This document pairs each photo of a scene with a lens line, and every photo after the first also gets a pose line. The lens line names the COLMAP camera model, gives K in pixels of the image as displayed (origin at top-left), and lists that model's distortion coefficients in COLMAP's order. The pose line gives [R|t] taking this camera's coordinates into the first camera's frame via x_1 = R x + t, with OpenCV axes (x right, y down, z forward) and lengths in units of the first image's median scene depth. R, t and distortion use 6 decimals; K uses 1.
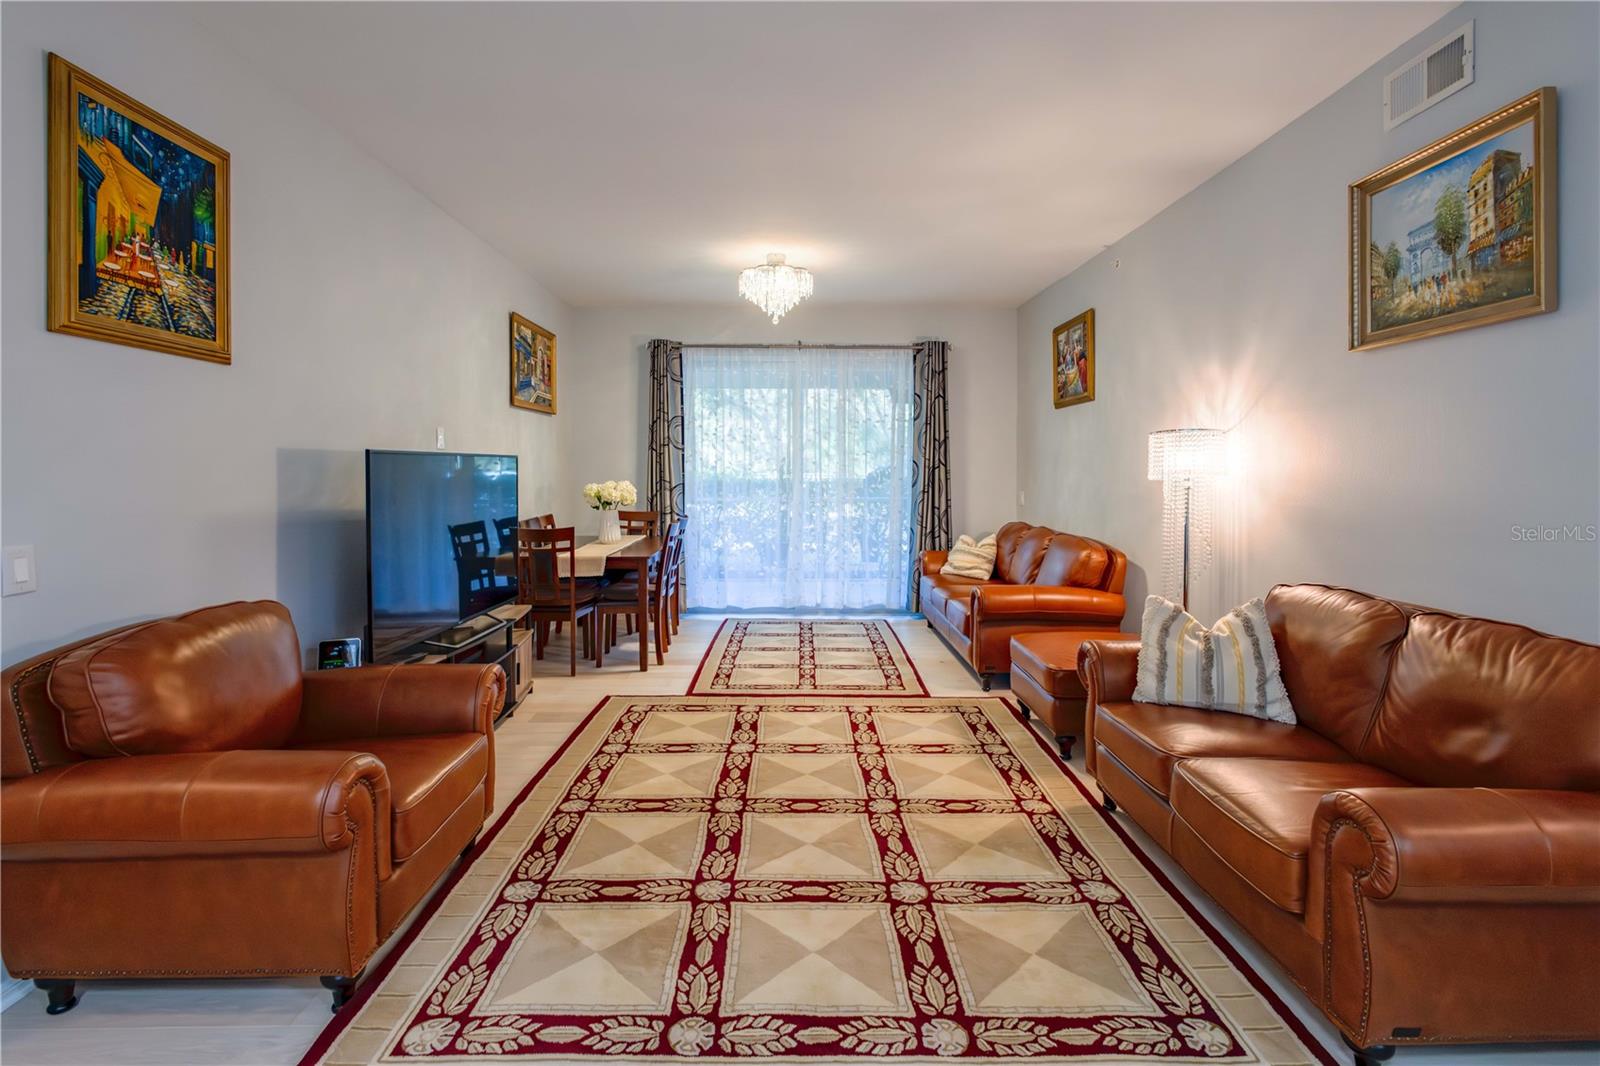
lens RADIAL K [[755.9, 0, 791.3], [0, 755.9, 472.4], [0, 0, 1]] dist [0.011223, -0.001774]
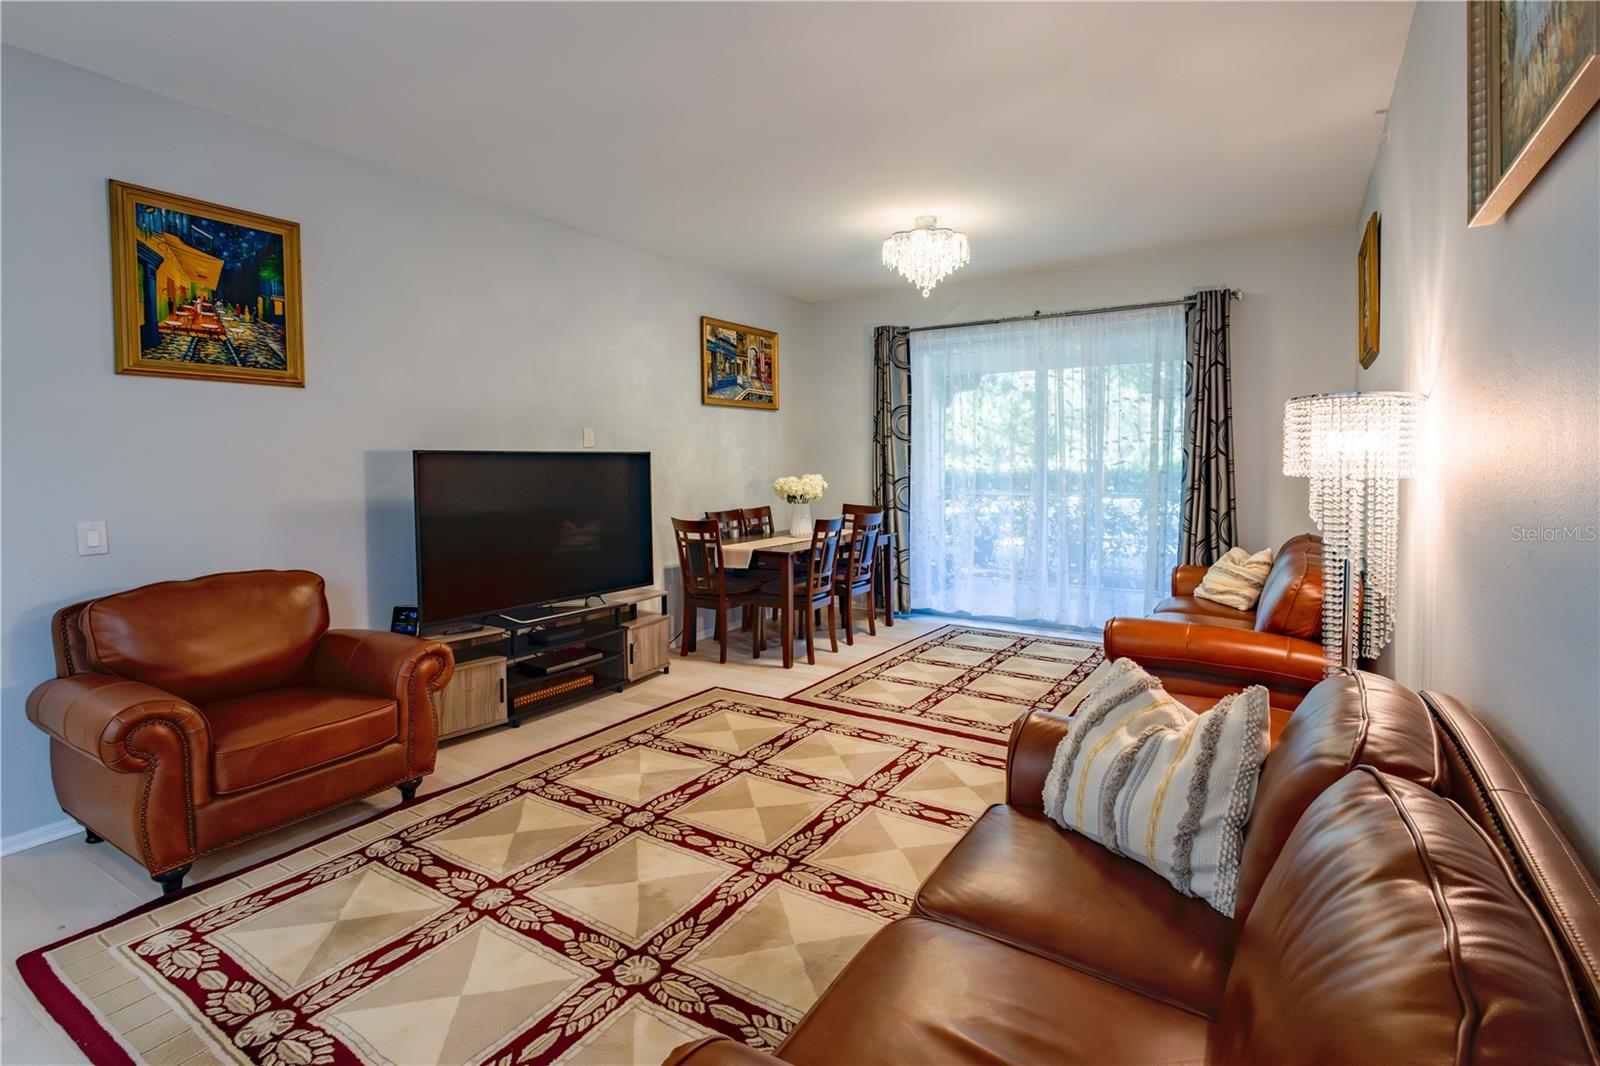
lens RADIAL K [[755.9, 0, 814.2], [0, 755.9, 479.9], [0, 0, 1]] dist [0.011223, -0.001774]
pose [[0.844320, 0.005428, -0.535812, 0.638659], [0.006687, 0.999764, 0.020664, -0.004332], [0.535798, -0.021030, 0.844084, 0.339006]]
